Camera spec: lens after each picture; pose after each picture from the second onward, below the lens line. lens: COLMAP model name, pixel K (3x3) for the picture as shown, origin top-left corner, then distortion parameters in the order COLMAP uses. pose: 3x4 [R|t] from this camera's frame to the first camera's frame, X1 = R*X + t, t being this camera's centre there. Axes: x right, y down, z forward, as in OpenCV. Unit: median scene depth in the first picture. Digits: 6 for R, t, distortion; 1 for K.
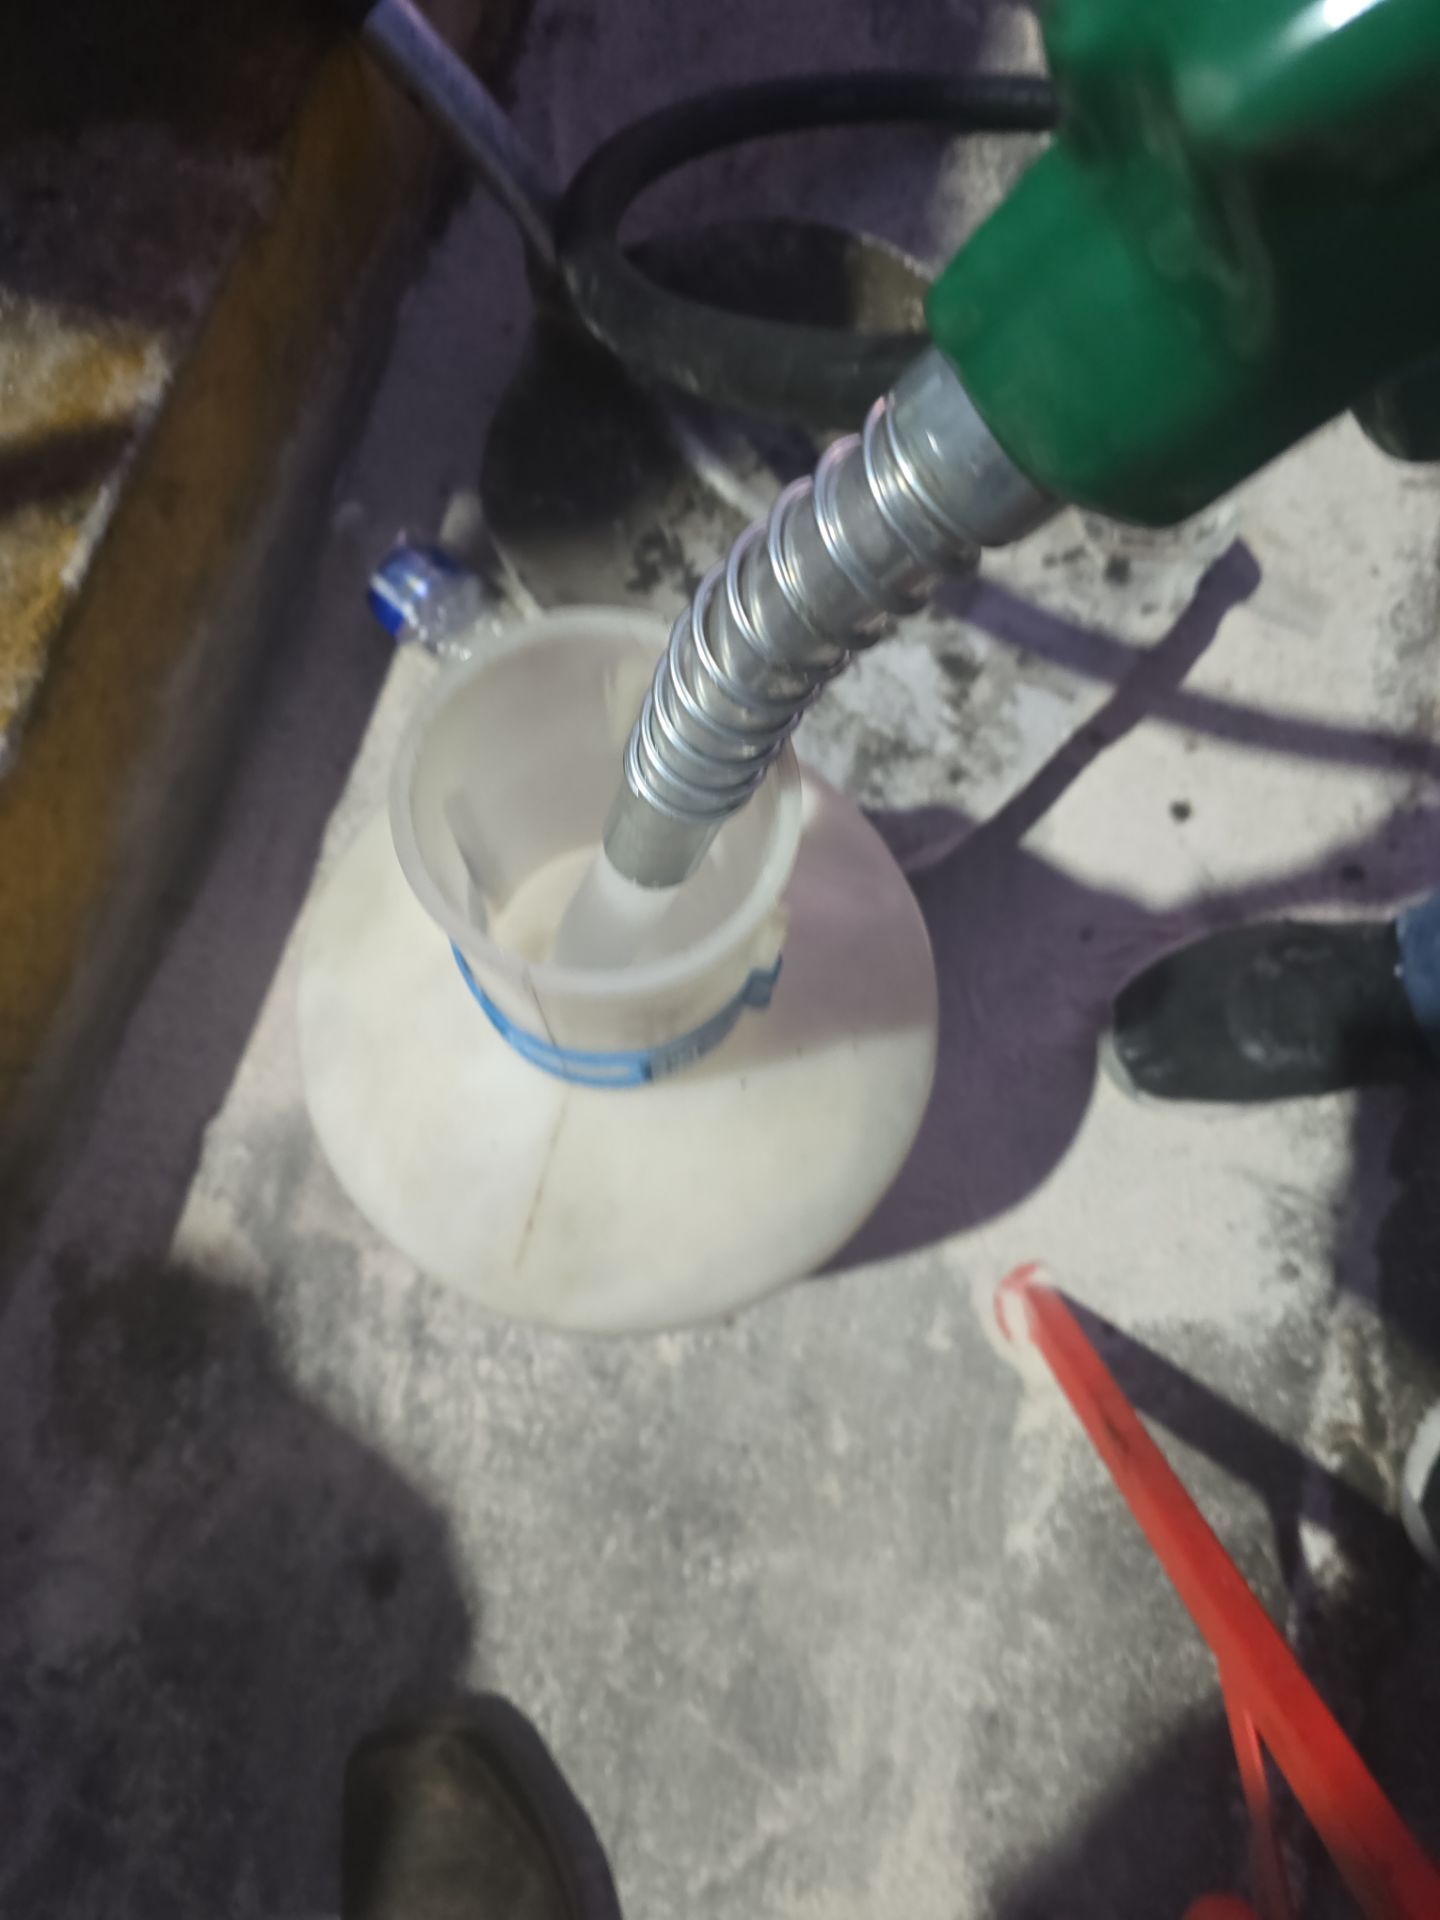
lens RADIAL K [[1219.0, 0, 774.7], [0, 1219.0, 938.2], [0, 0, 1]] dist [0.030479, -0.036142]
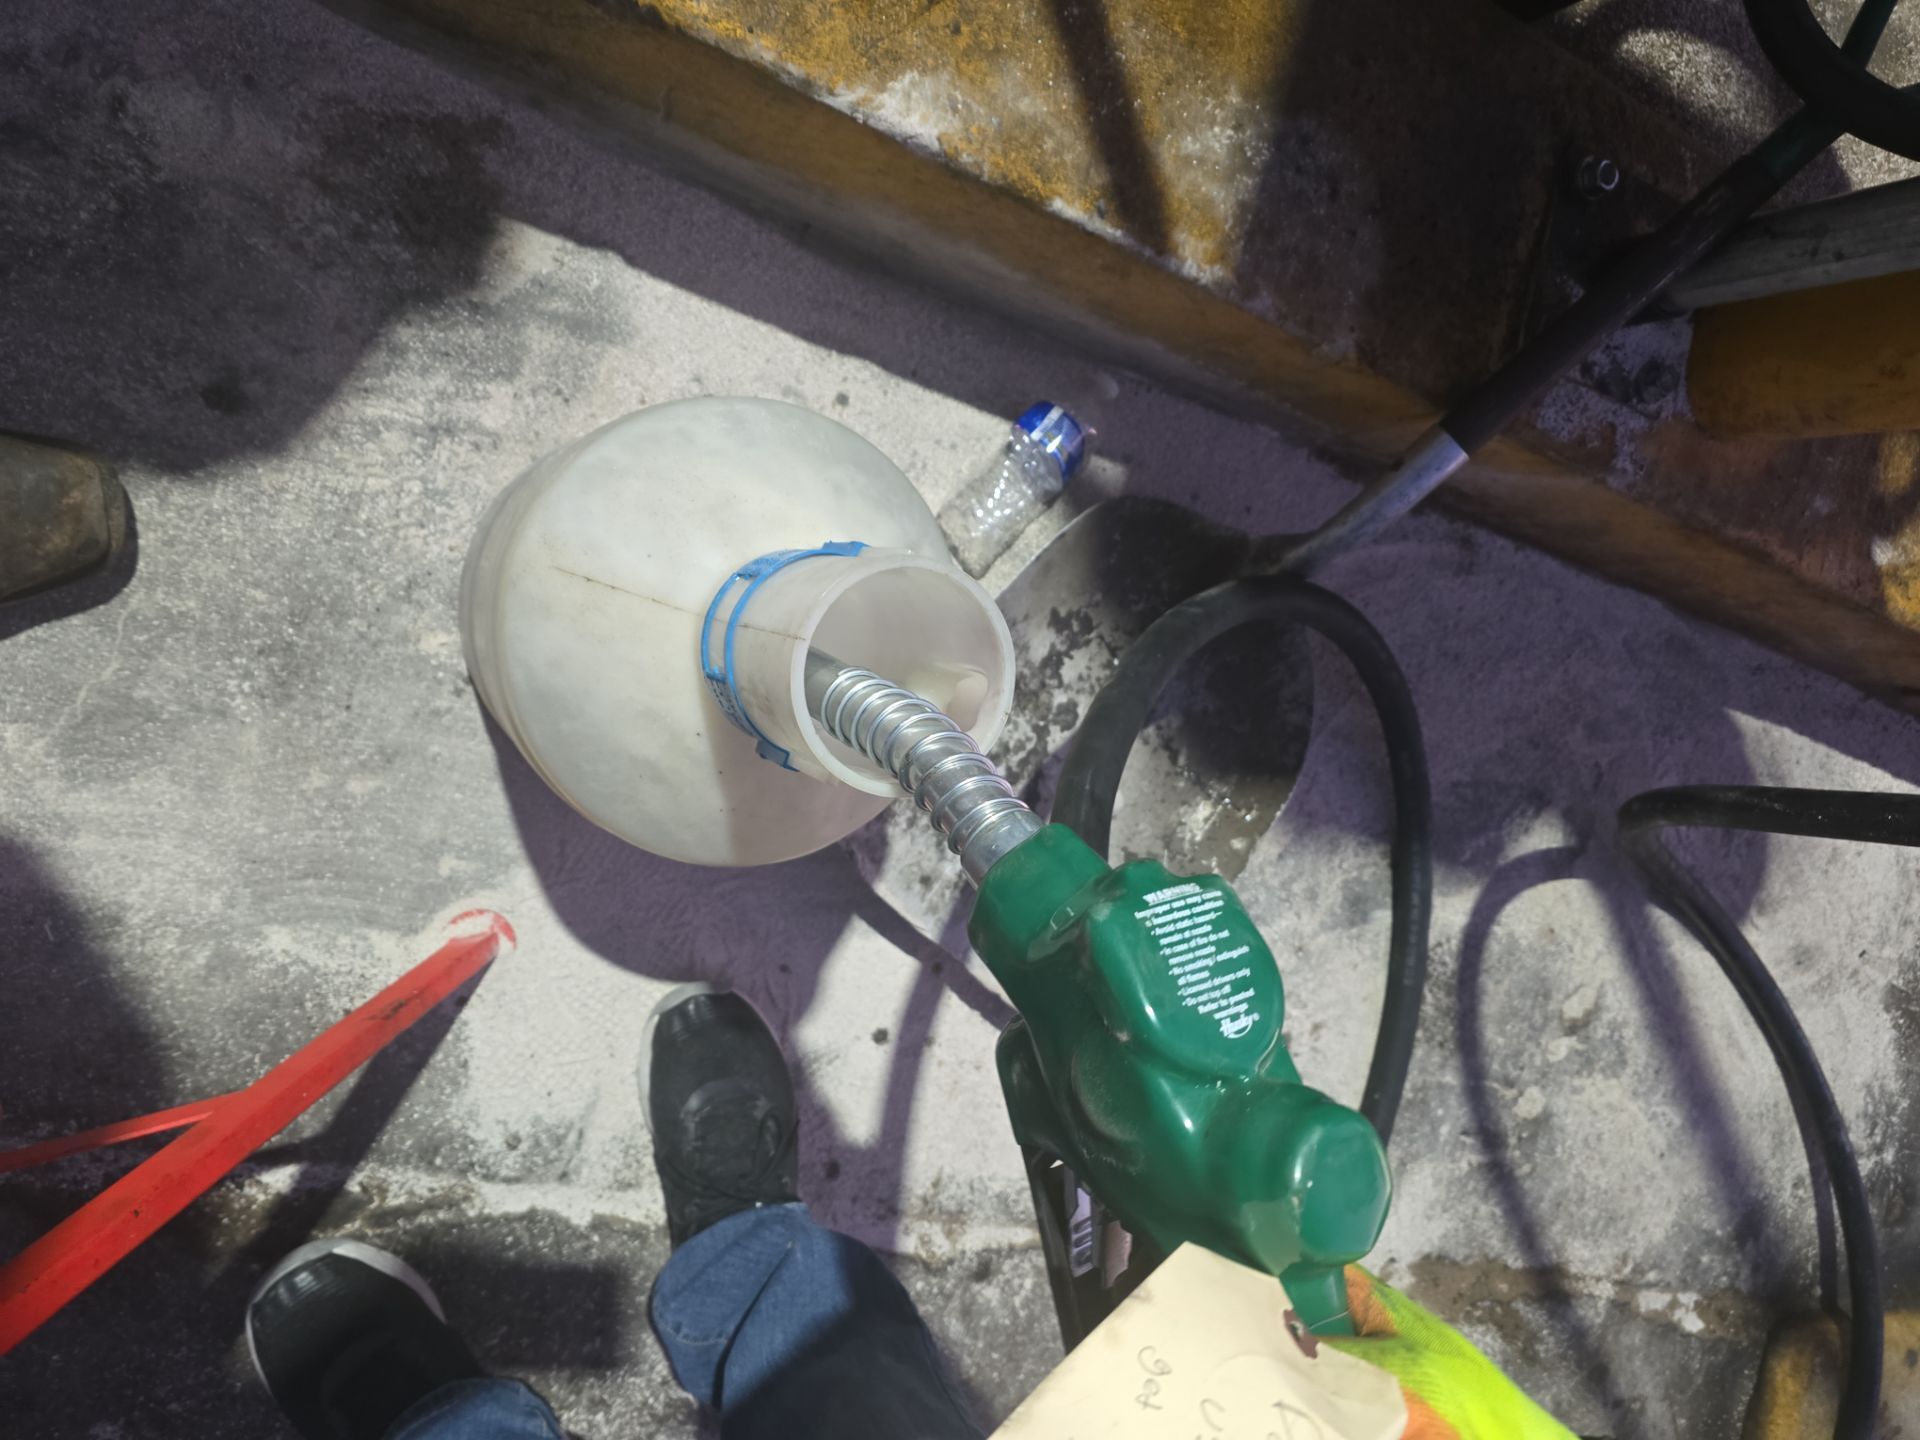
lens RADIAL K [[1219.0, 0, 978.7], [0, 1219.0, 786.6], [0, 0, 1]] dist [0.030479, -0.036142]
pose [[-0.002448, 0.995084, 0.099004, -0.066725], [-0.979870, 0.017376, -0.198877, 0.055046], [-0.199620, -0.097498, 0.975011, -0.289573]]
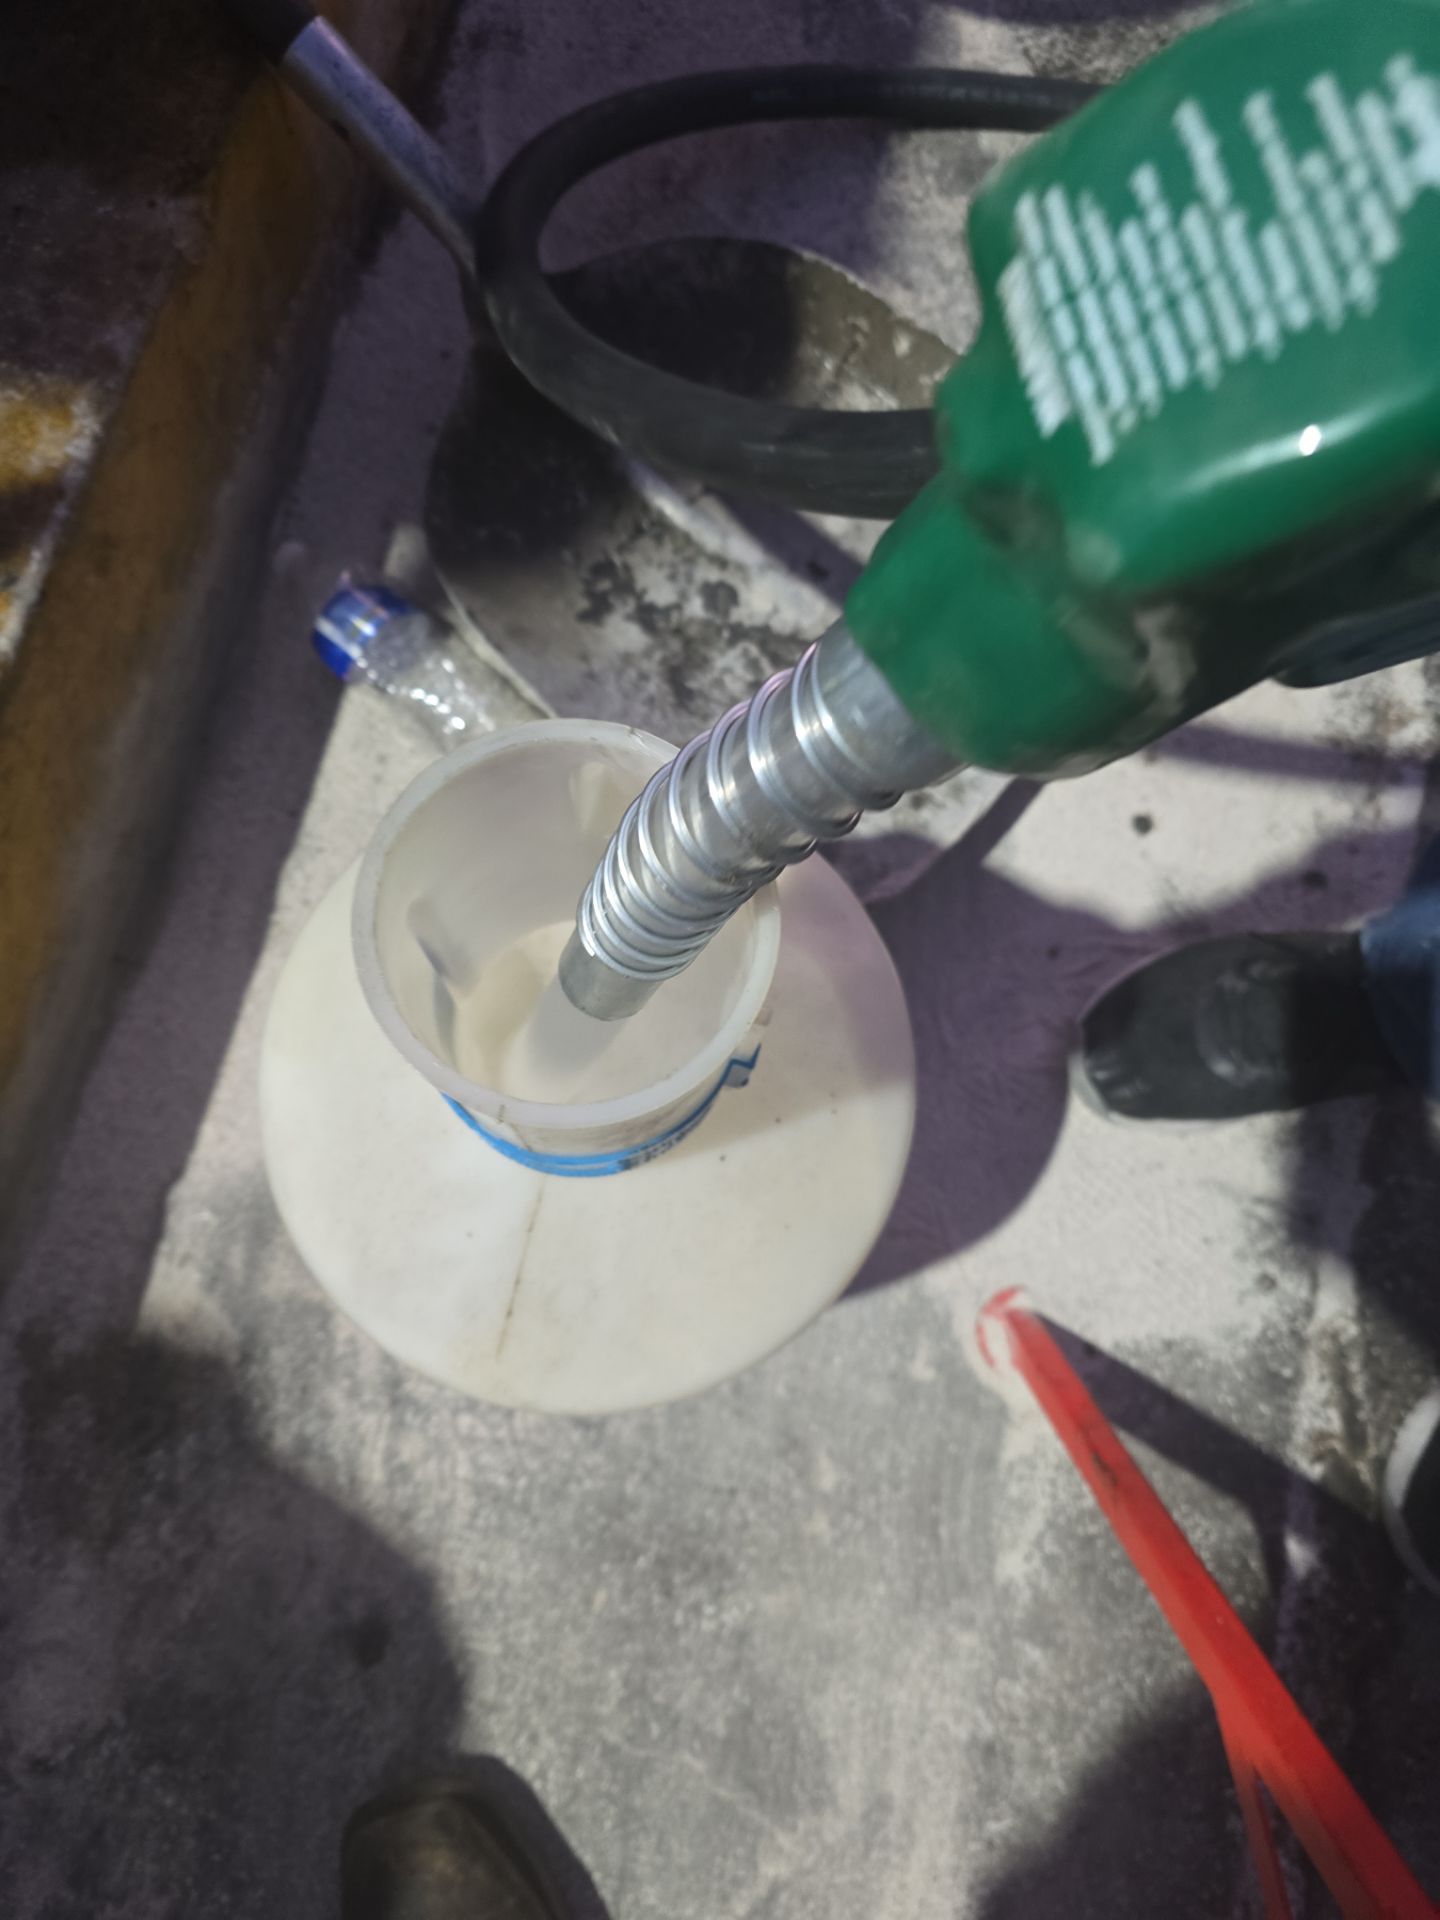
lens RADIAL K [[1219.0, 0, 767.8], [0, 1219.0, 920.9], [0, 0, 1]] dist [0.030479, -0.036142]
pose [[0.998890, -0.037720, 0.028212, -0.005949], [0.037447, 0.999247, 0.010163, -0.054595], [-0.028574, -0.009096, 0.999550, 0.009756]]
